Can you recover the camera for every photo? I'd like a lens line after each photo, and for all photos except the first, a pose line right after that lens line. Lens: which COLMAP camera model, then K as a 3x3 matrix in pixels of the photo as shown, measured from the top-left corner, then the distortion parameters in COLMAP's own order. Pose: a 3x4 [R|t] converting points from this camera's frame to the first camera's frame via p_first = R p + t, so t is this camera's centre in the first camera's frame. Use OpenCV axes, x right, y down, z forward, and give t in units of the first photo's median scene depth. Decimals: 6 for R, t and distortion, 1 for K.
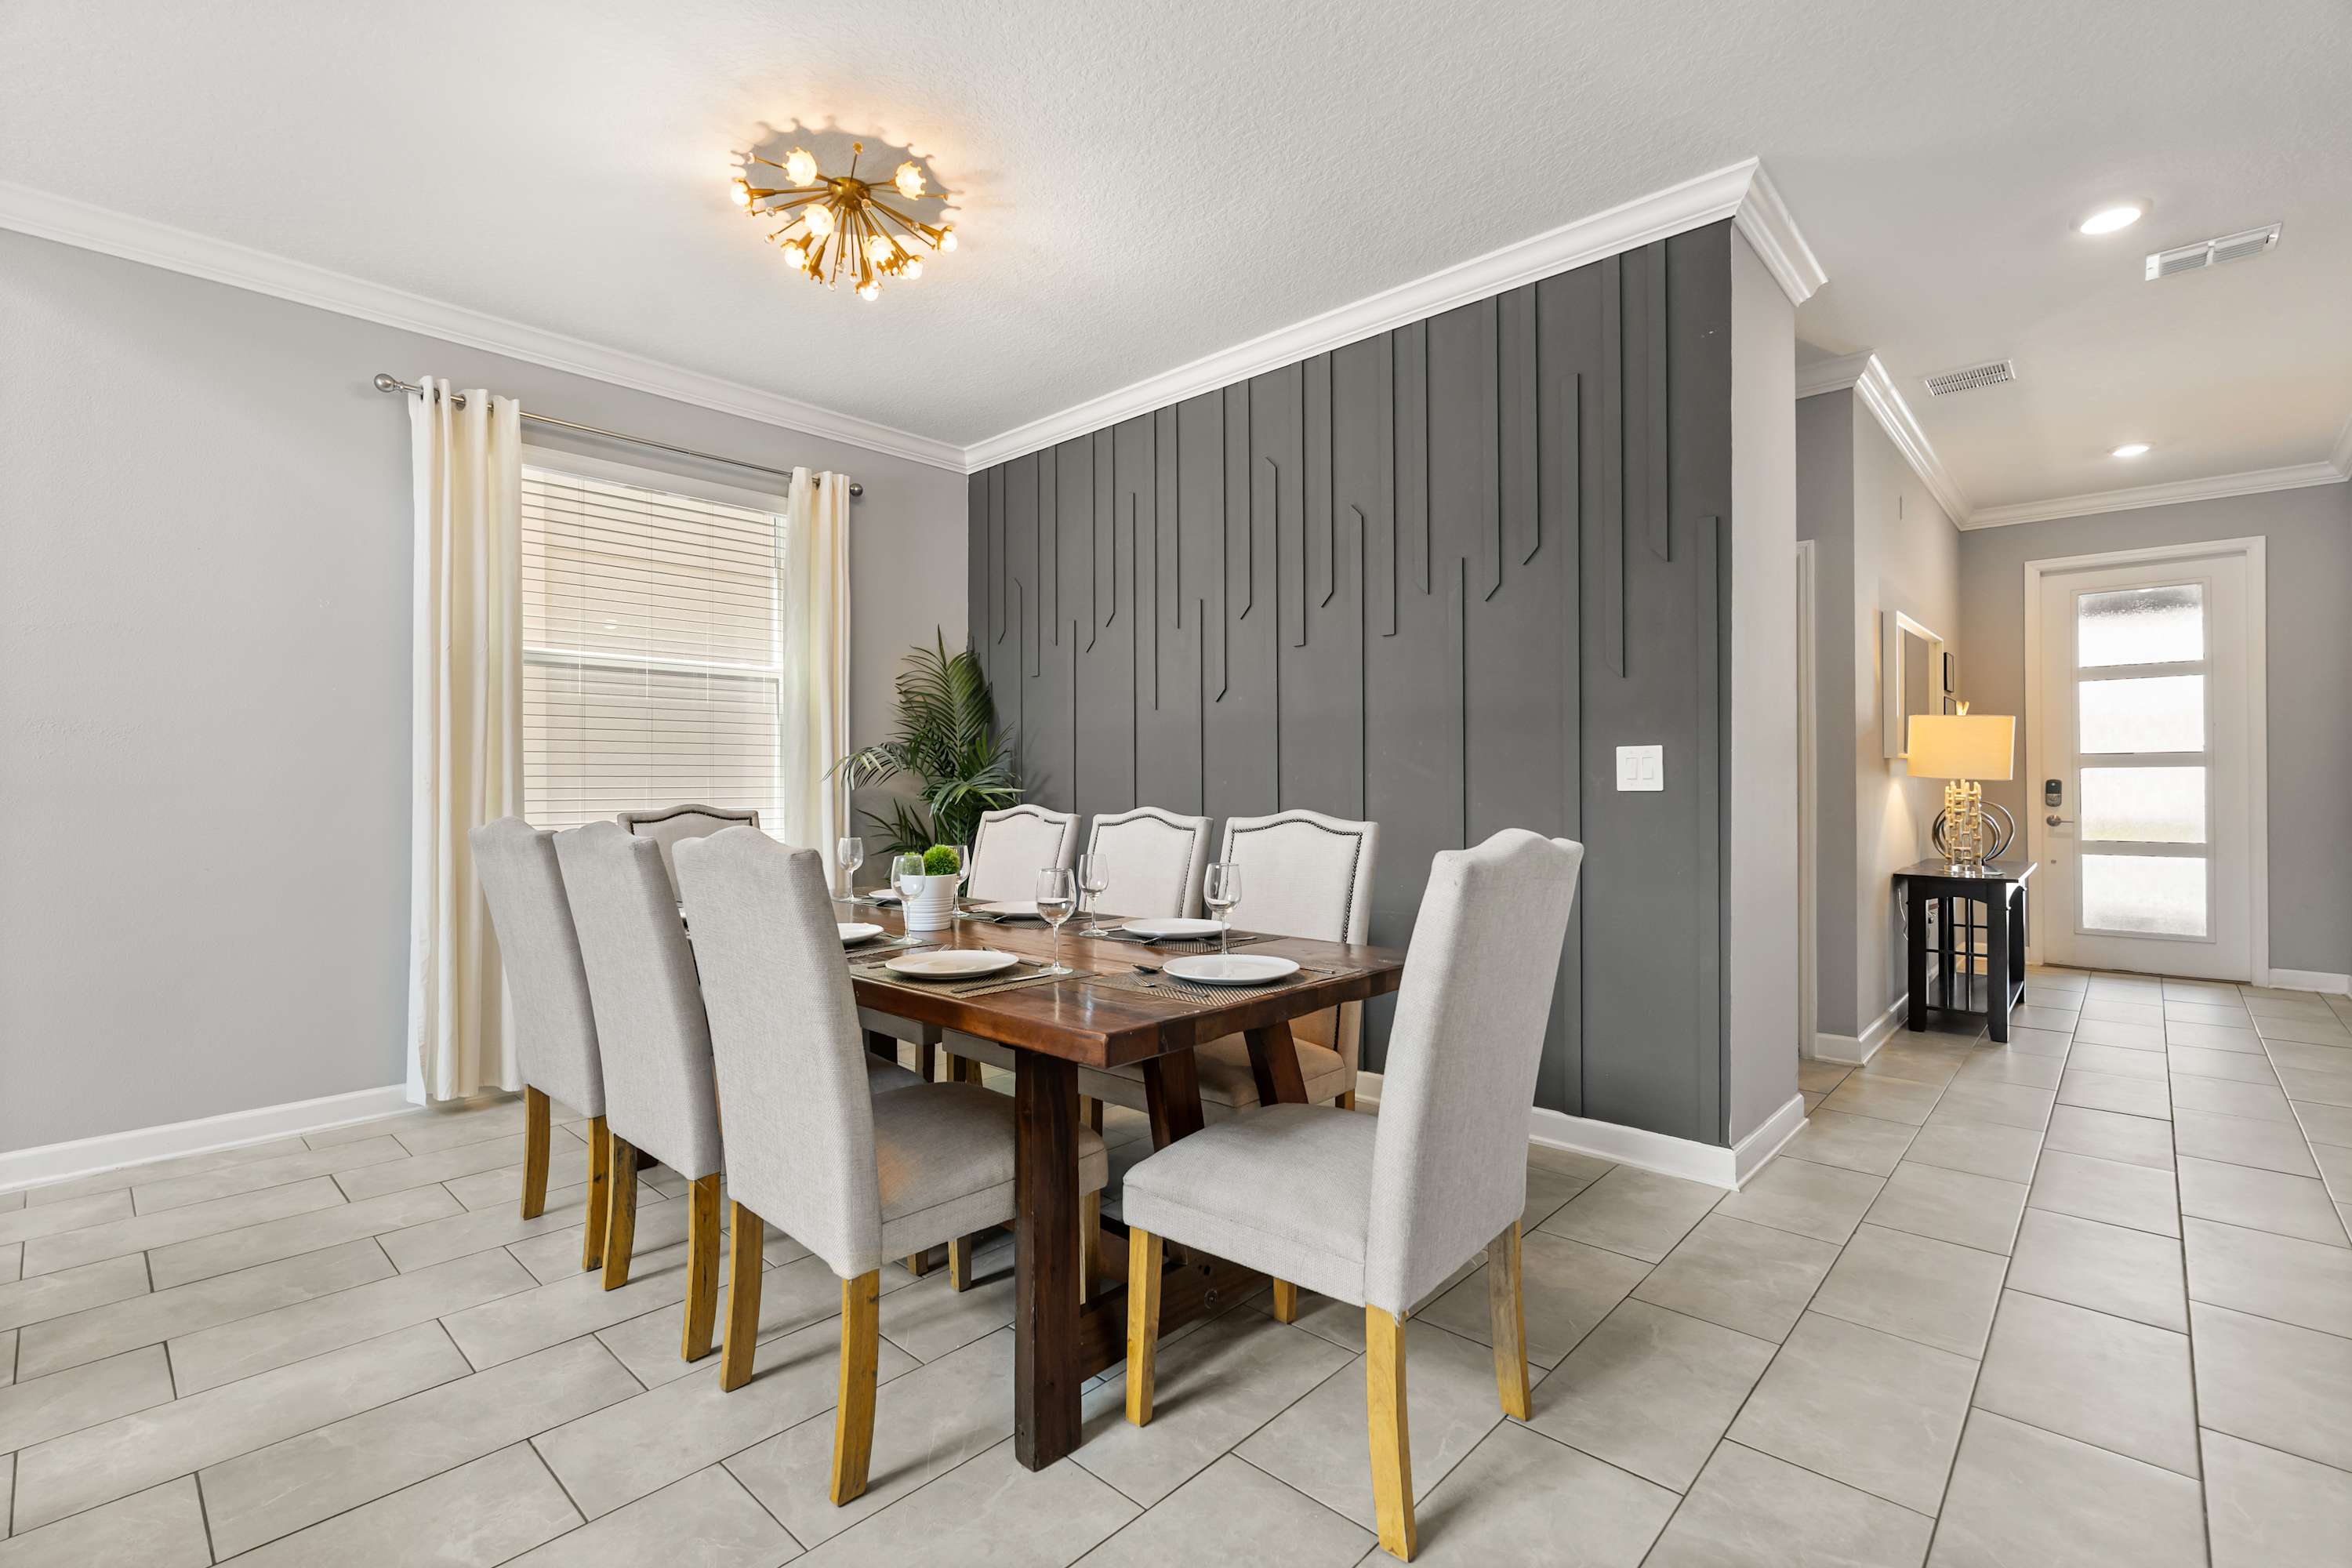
lens RADIAL K [[1039.3, 0, 1176.0], [0, 1039.3, 784.0], [0, 0, 1]] dist [-0.003634, -0.000445]
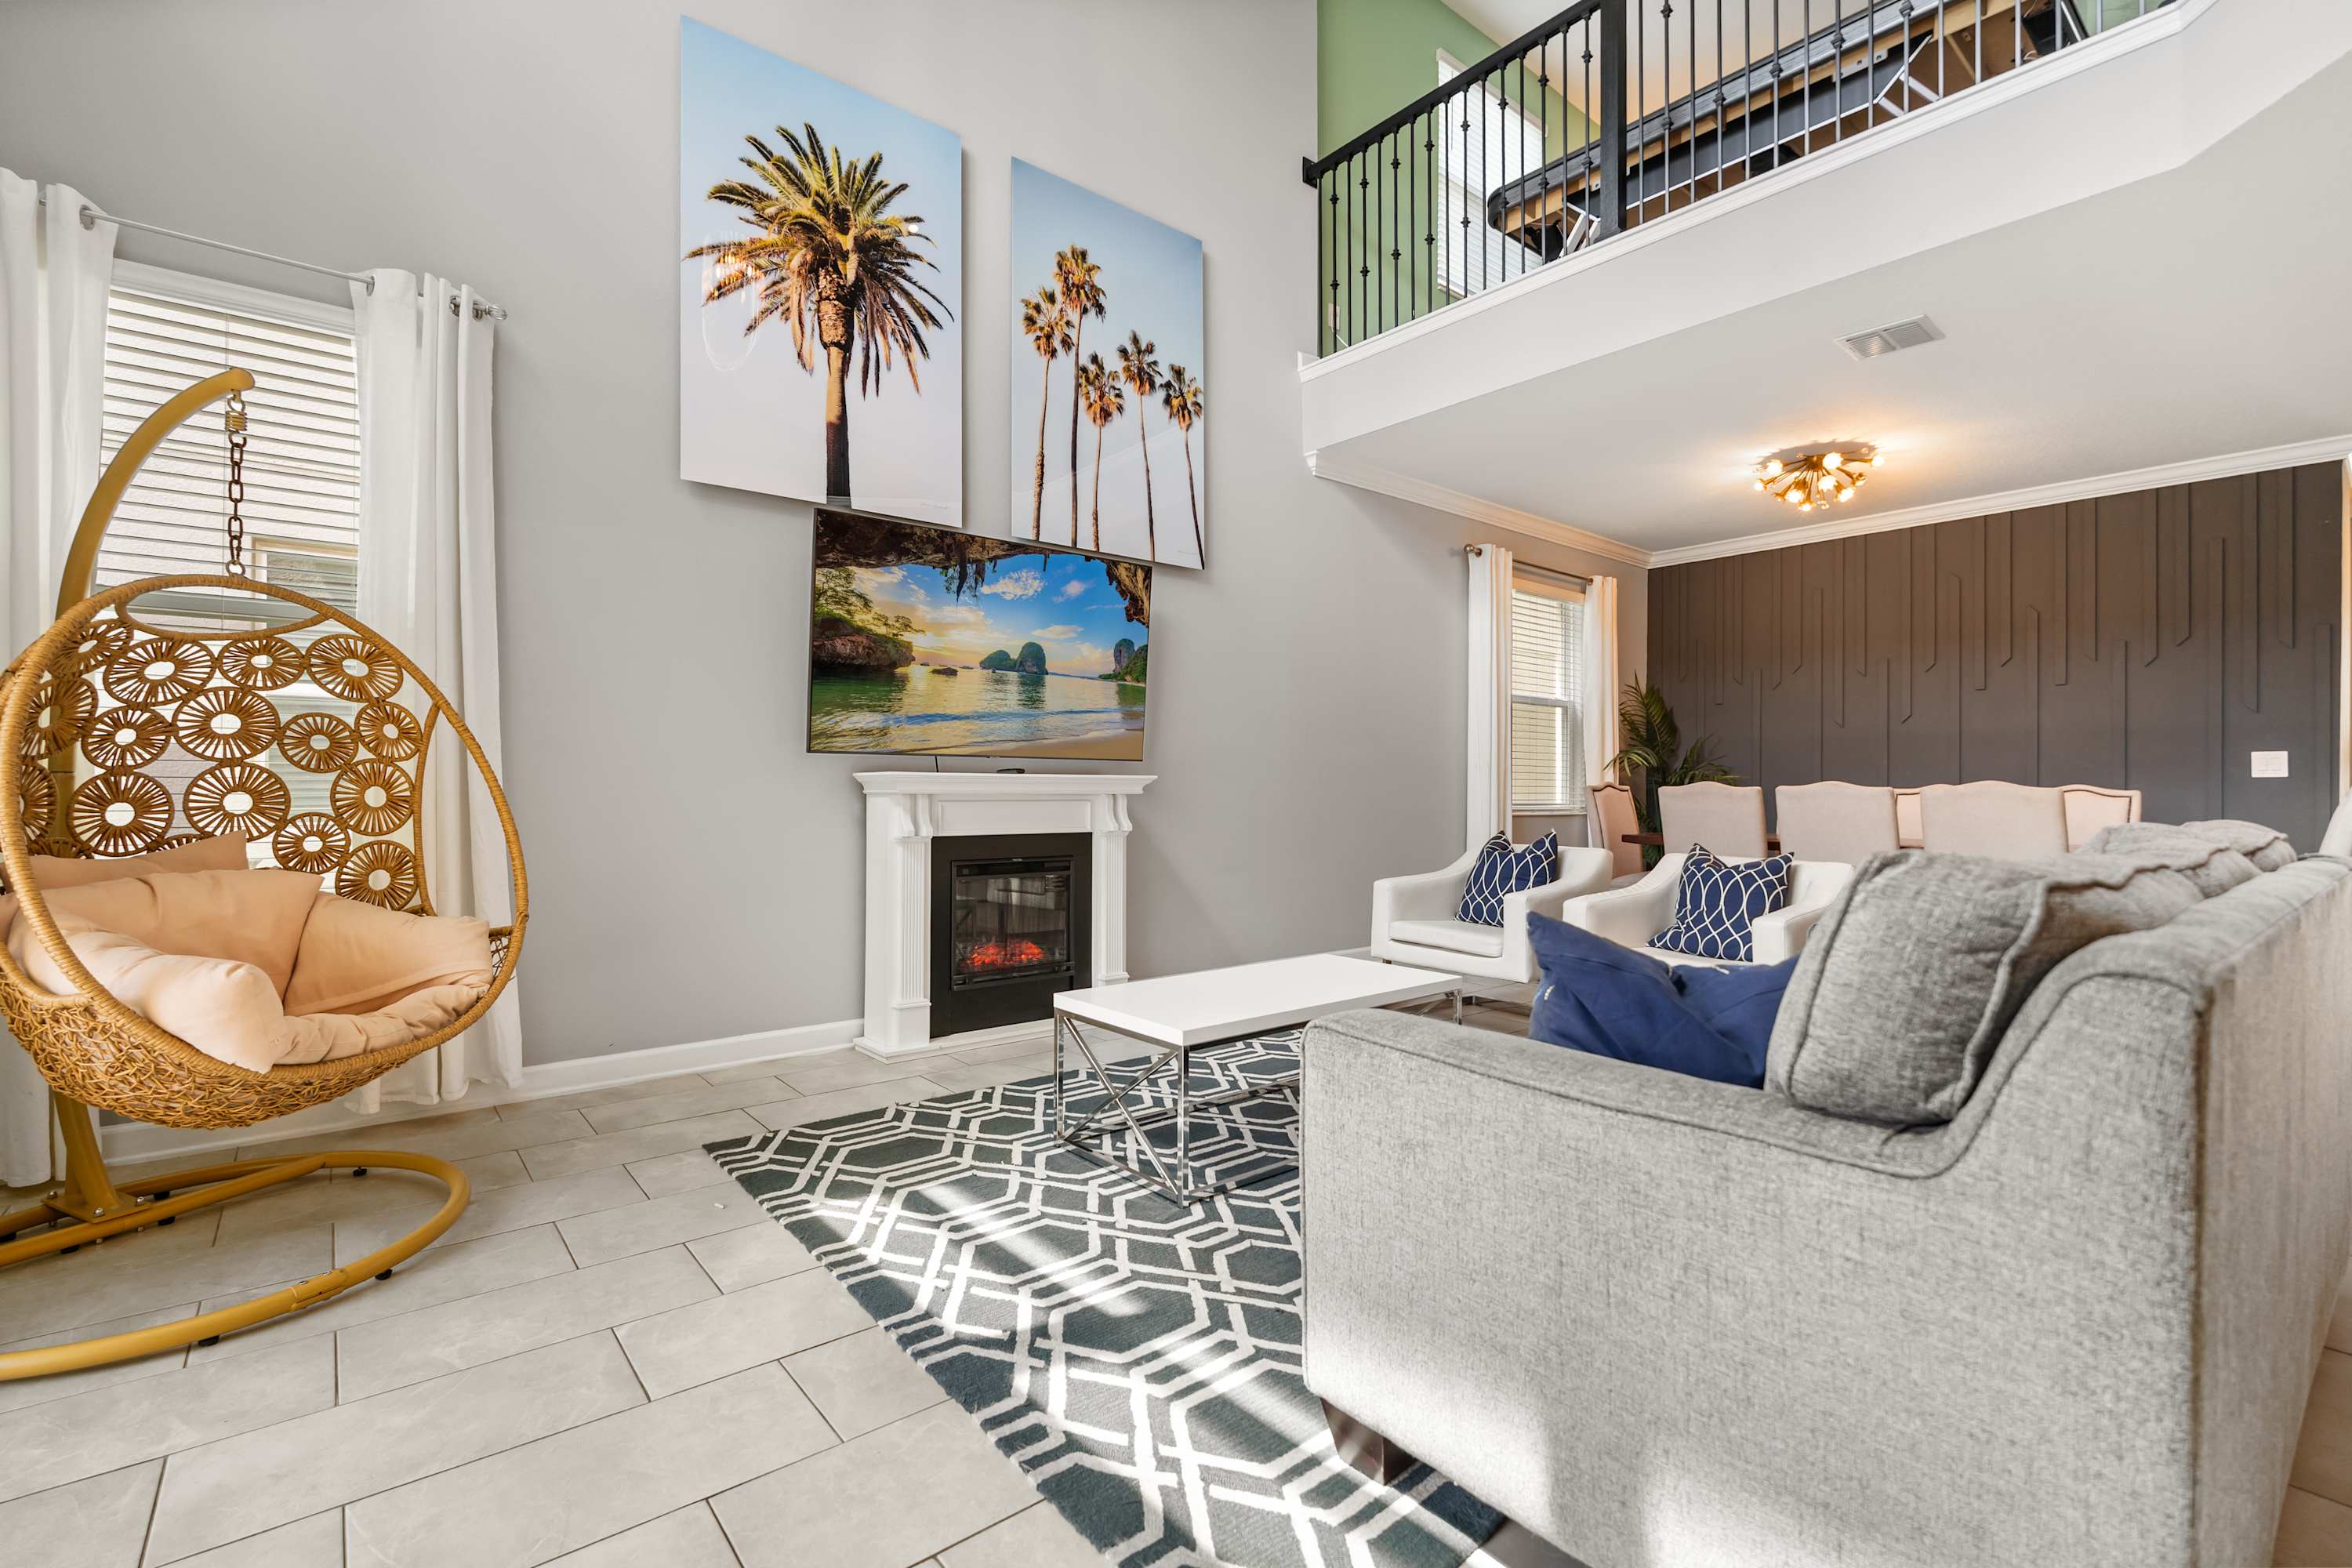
lens RADIAL K [[1050.9, 0, 1170.7], [0, 1050.9, 790.8], [0, 0, 1]] dist [0.000435, -0.000145]
pose [[0.990490, 0.010589, -0.137174, -0.987621], [-0.009894, 0.999935, 0.005751, 0.031830], [0.137226, -0.004340, 0.990530, -0.877492]]
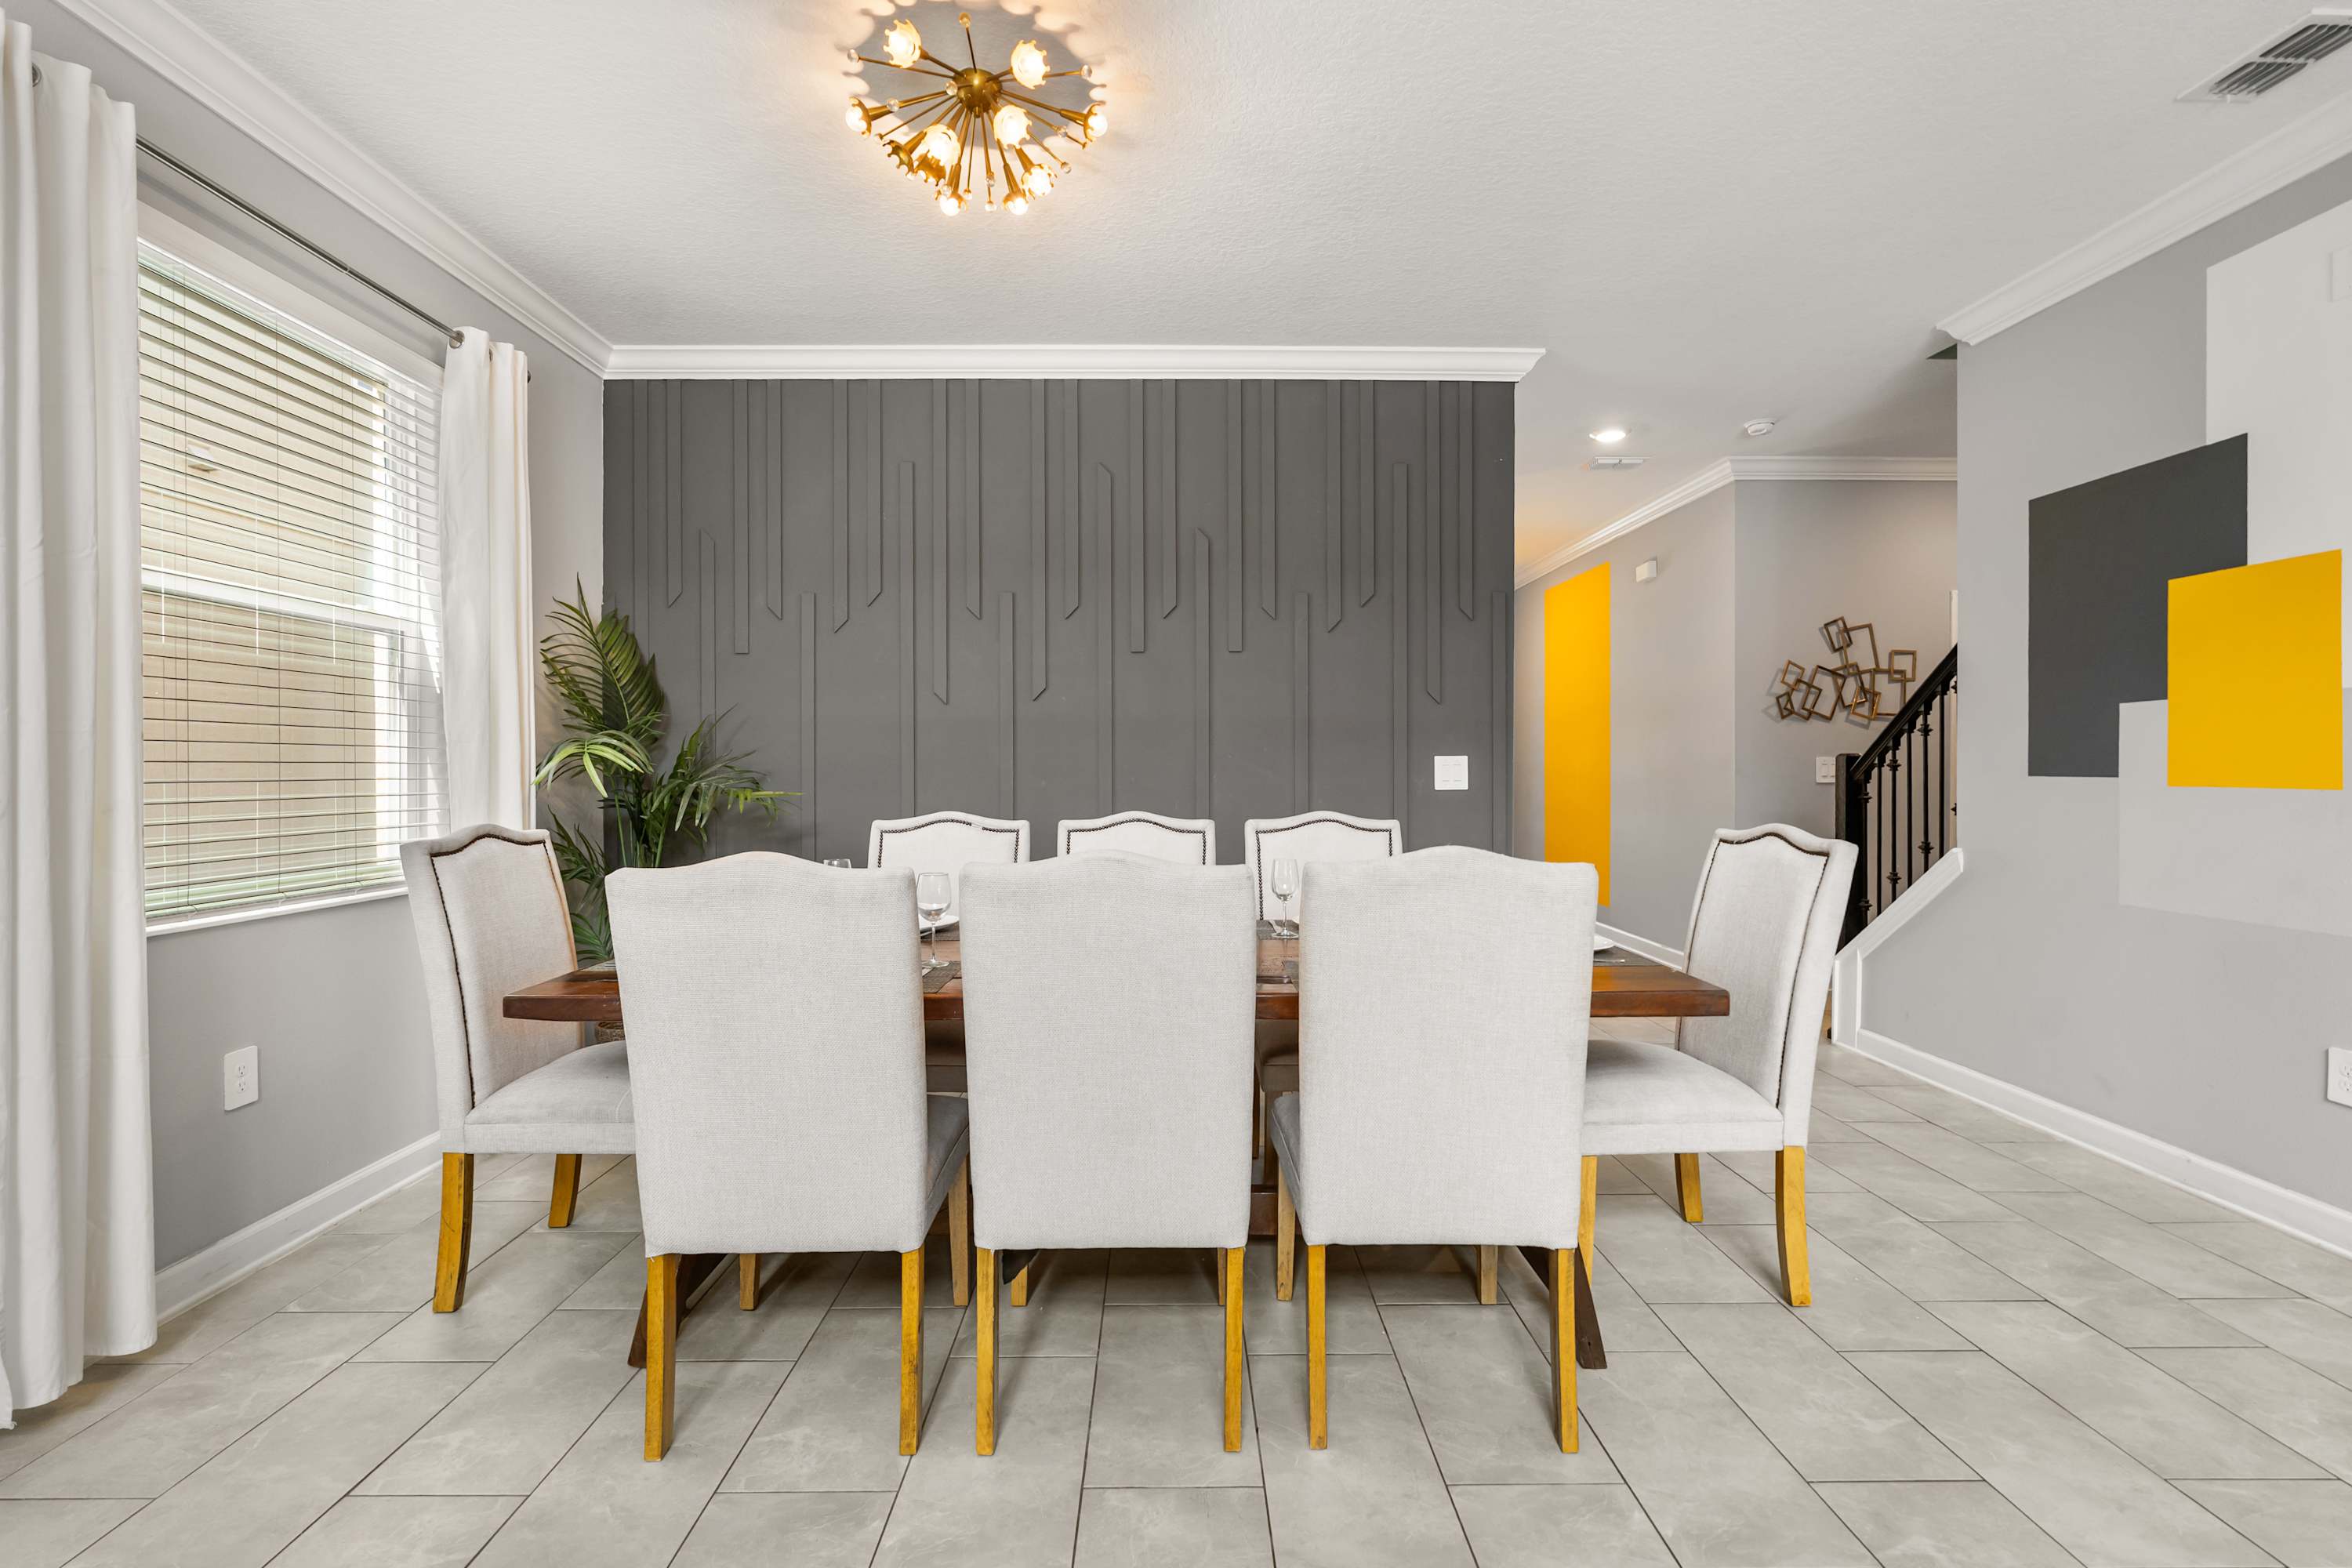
lens RADIAL K [[1069.4, 0, 1172.1], [0, 1069.4, 771.7], [0, 0, 1]] dist [-0.002156, 0.000013]
pose [[0.727154, -0.001117, 0.686474, -0.640809], [0.000306, 0.999999, 0.001303, -0.015523], [-0.686474, -0.000737, 0.727154, 0.210146]]
